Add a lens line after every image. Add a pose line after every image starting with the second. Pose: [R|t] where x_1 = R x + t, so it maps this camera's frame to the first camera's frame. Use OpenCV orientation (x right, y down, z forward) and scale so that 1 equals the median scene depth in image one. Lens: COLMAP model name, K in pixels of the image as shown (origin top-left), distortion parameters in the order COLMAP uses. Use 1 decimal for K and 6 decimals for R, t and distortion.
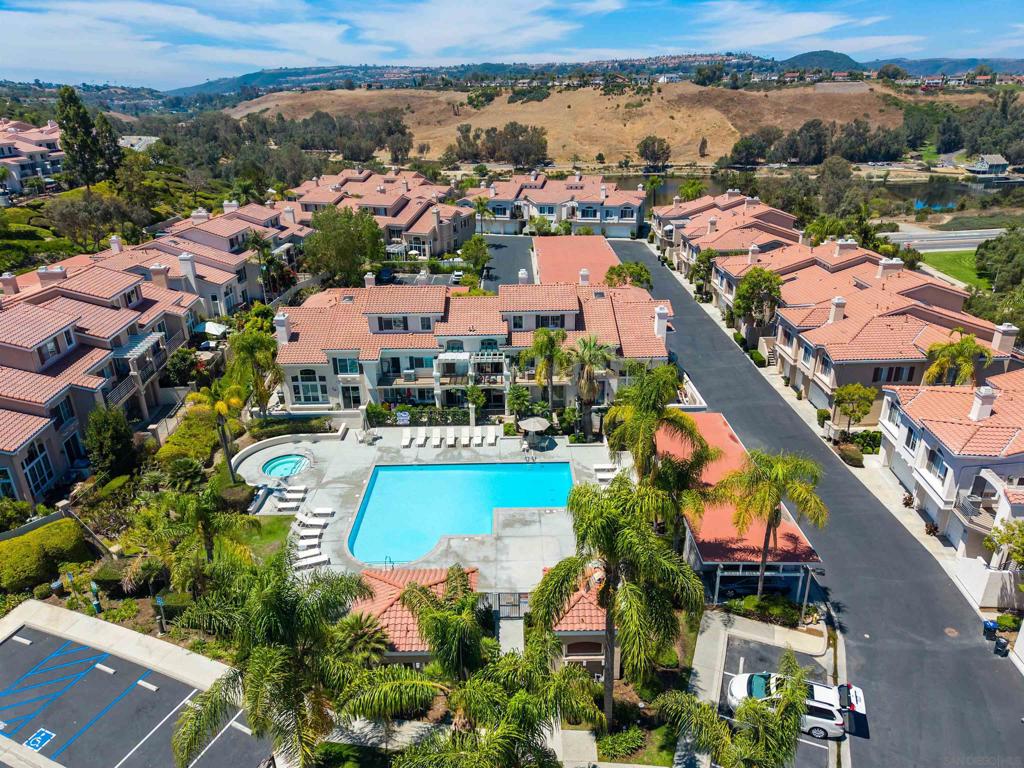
lens RADIAL K [[684.3, 0, 511.4], [0, 684.3, 384.3], [0, 0, 1]] dist [0.035946, -0.036245]
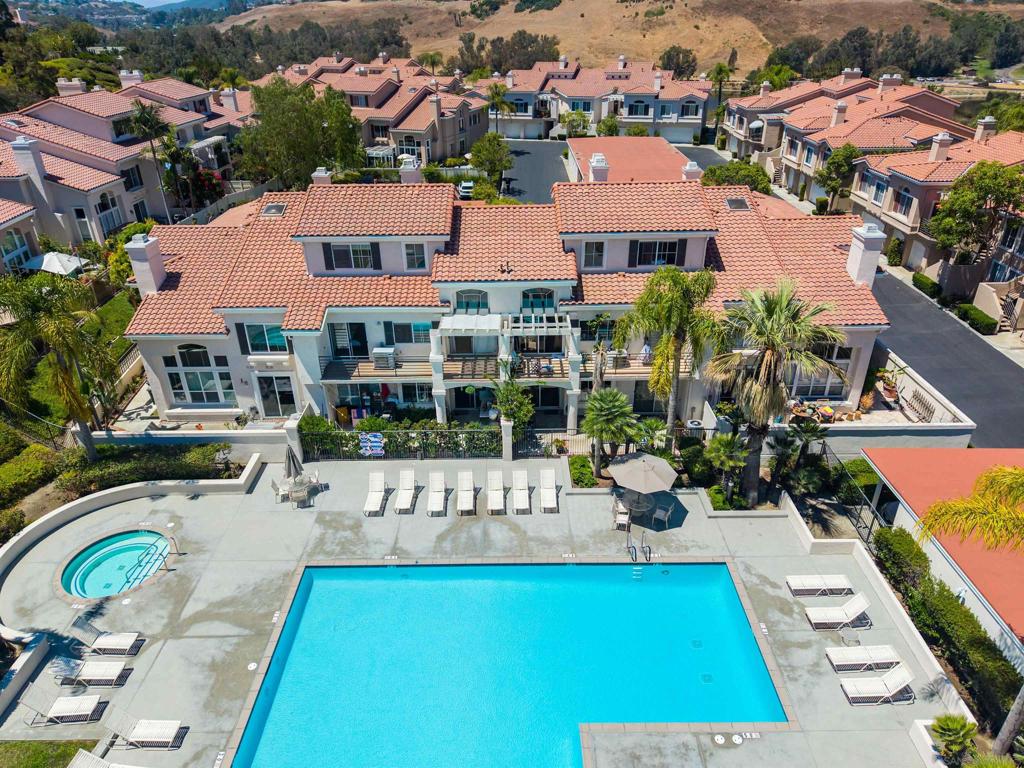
lens RADIAL K [[684.2, 0, 511.5], [0, 684.2, 387.2], [0, 0, 1]] dist [0.026043, -0.020612]
pose [[0.999984, 0.005287, -0.002072, -0.034146], [-0.005057, 0.995135, 0.098391, -0.028082], [0.002582, -0.098379, 0.995146, 0.316704]]
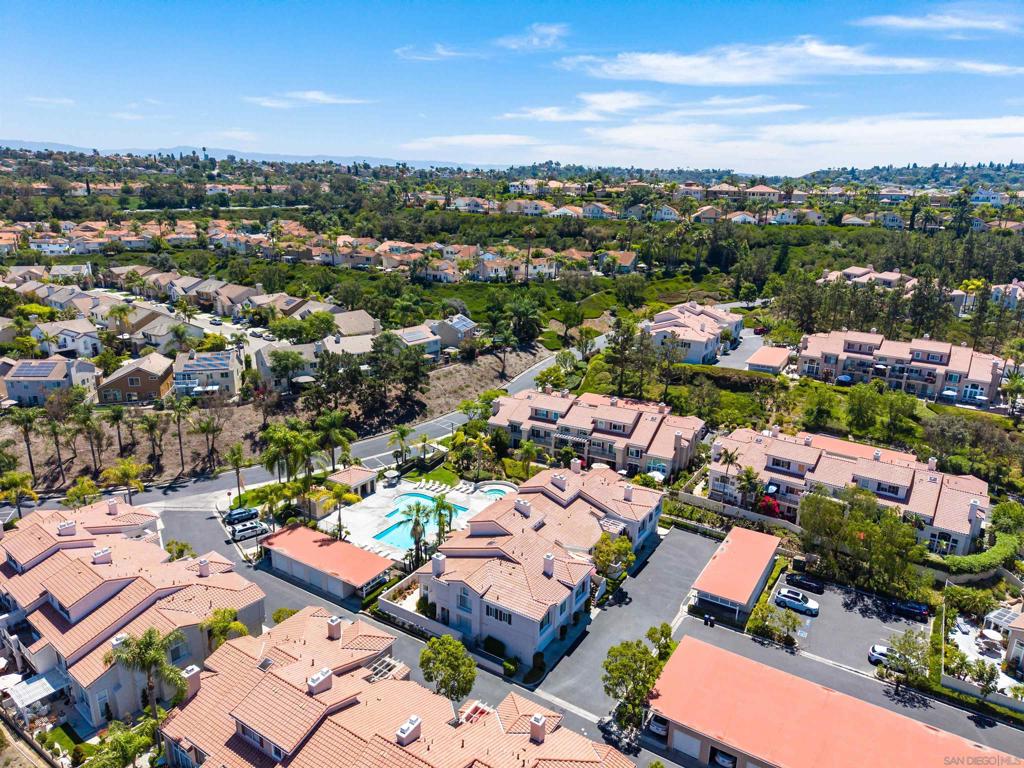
lens RADIAL K [[684.2, 0, 511.5], [0, 684.2, 387.2], [0, 0, 1]] dist [0.026043, -0.020612]
pose [[-0.542759, 0.245385, -0.803243, 0.736454], [-0.336699, 0.812586, 0.475750, -0.684935], [0.769446, 0.528668, -0.358417, 0.941343]]
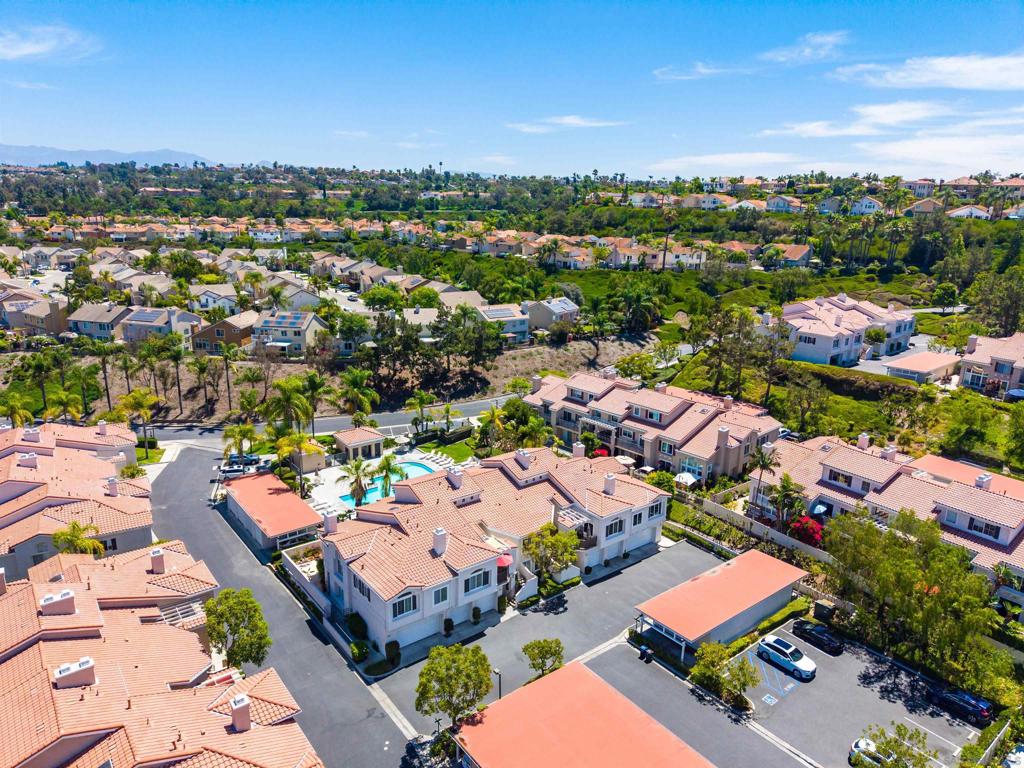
lens RADIAL K [[684.2, 0, 511.5], [0, 684.2, 387.2], [0, 0, 1]] dist [0.026043, -0.020612]
pose [[-0.792408, 0.163371, -0.587707, 0.410711], [-0.242907, 0.799270, 0.549694, -0.646529], [0.559541, 0.578341, -0.593664, 1.153723]]
